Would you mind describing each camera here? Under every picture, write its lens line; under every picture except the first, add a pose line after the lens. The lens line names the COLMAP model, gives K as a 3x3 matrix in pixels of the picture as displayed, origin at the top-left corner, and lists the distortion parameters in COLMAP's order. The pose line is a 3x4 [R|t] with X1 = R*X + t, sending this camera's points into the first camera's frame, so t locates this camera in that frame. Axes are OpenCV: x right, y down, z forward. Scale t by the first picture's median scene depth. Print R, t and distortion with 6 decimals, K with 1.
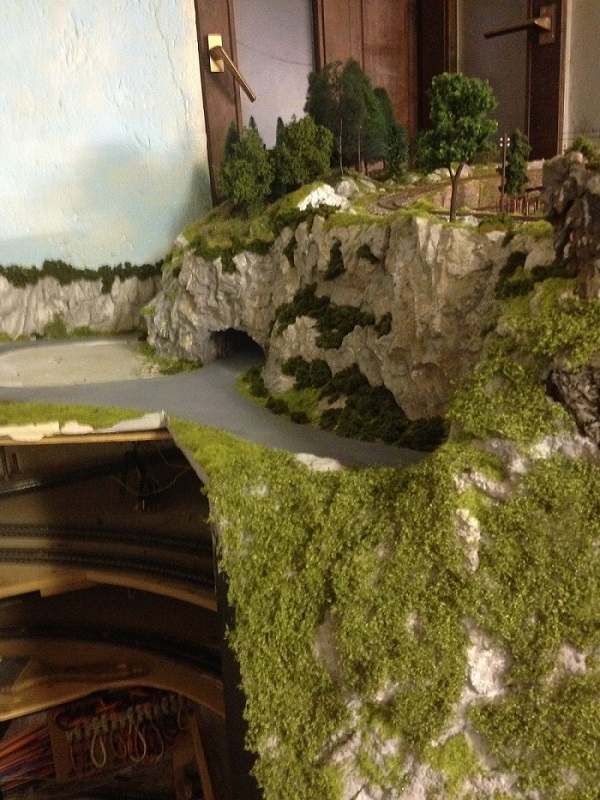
lens RADIAL K [[722.5, 0, 300.8], [0, 722.5, 395.3], [0, 0, 1]] dist [0.198018, -0.308325]
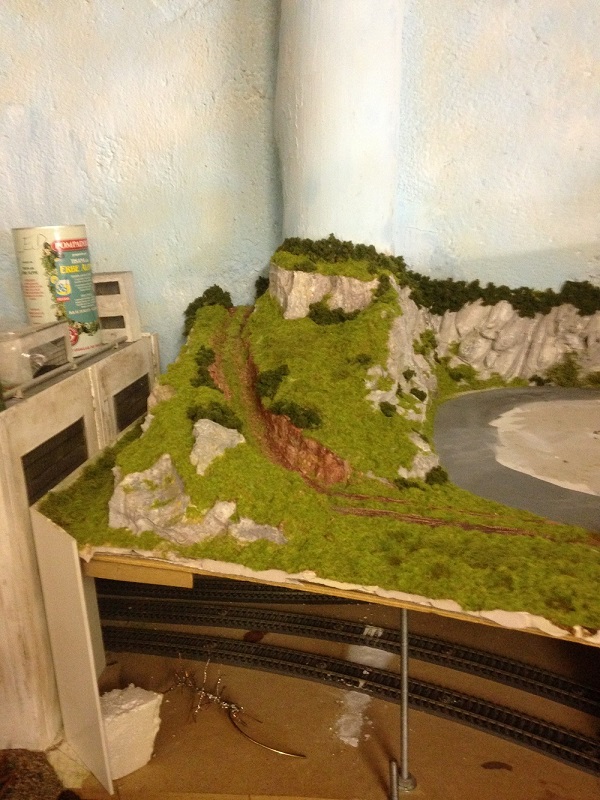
lens RADIAL K [[724.3, 0, 299.0], [0, 724.3, 393.2], [0, 0, 1]] dist [0.212587, -0.347384]
pose [[0.892124, 0.114401, -0.437067, -0.322534], [-0.106440, 0.993399, 0.042758, -0.097559], [0.439073, 0.008376, 0.898412, 0.284730]]
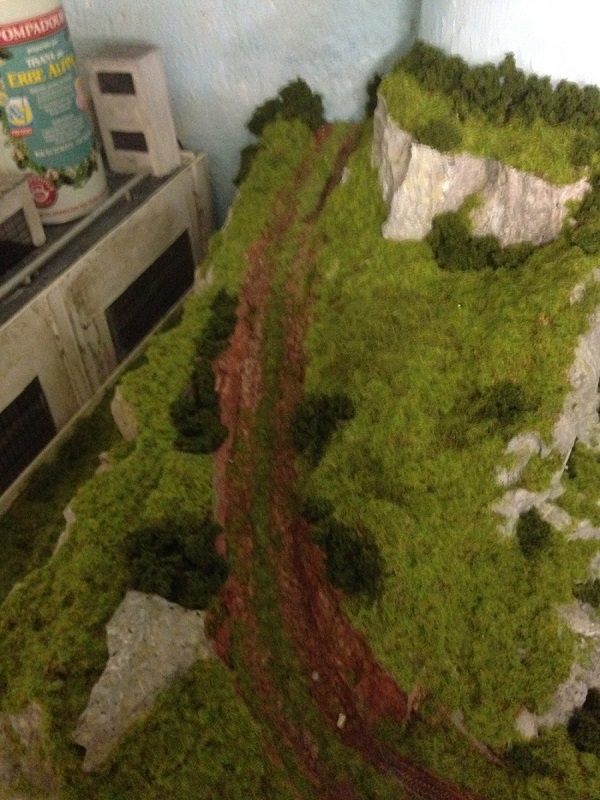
lens RADIAL K [[733.4, 0, 299.4], [0, 733.4, 393.0], [0, 0, 1]] dist [0.195791, -0.330897]
pose [[0.754785, 0.436555, -0.489611, -0.490973], [-0.149611, 0.841284, 0.519478, -0.292508], [0.638683, -0.318843, 0.700302, 0.654641]]
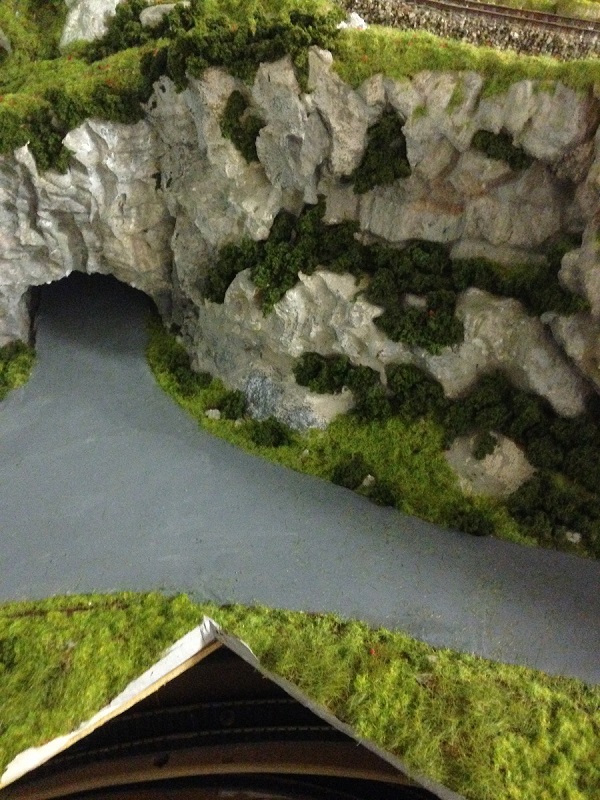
lens RADIAL K [[733.4, 0, 299.4], [0, 733.4, 393.0], [0, 0, 1]] dist [0.195791, -0.330897]
pose [[0.837570, -0.357517, 0.413107, -0.214910], [0.165283, 0.886536, 0.432130, -0.222171], [-0.520728, -0.293660, 0.801627, 0.492284]]
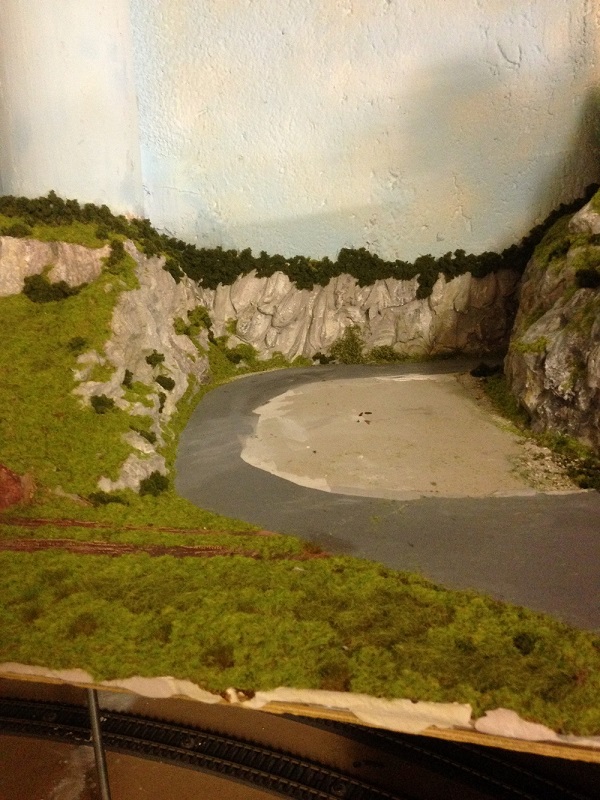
lens RADIAL K [[724.3, 0, 299.0], [0, 724.3, 393.2], [0, 0, 1]] dist [0.212587, -0.347384]
pose [[0.955597, 0.075986, -0.284712, -0.239239], [-0.062633, 0.996479, 0.055731, -0.111827], [0.287944, -0.035424, 0.956992, 0.449491]]
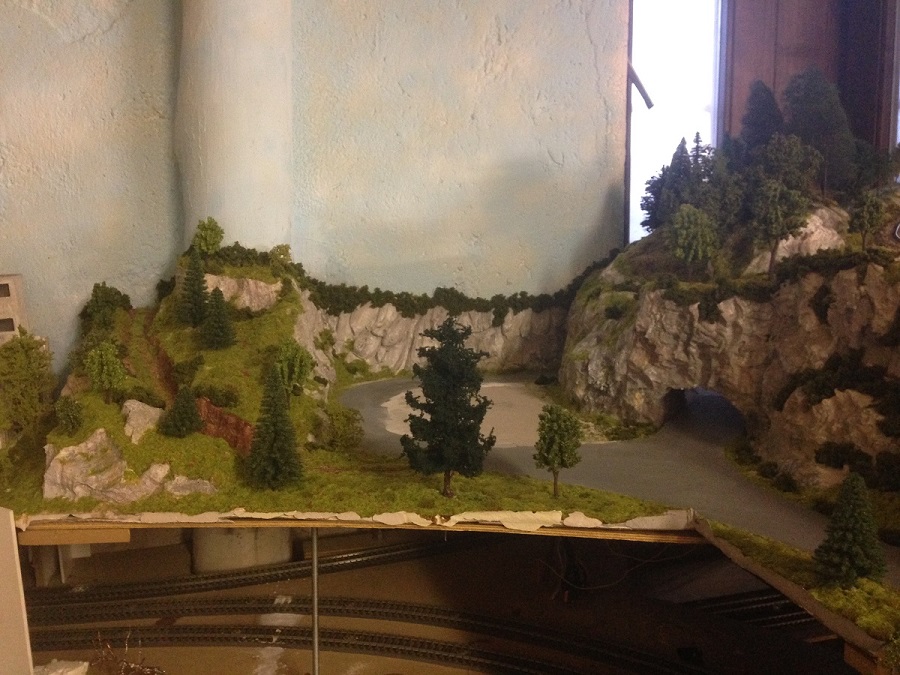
lens RADIAL K [[814.9, 0, 443.7], [0, 814.9, 339.4], [0, 0, 1]] dist [0.212587, -0.347384]
pose [[0.988733, 0.054437, -0.139444, -0.258230], [-0.066640, 0.994202, -0.084390, -0.050350], [0.134042, 0.092732, 0.986627, 0.050448]]
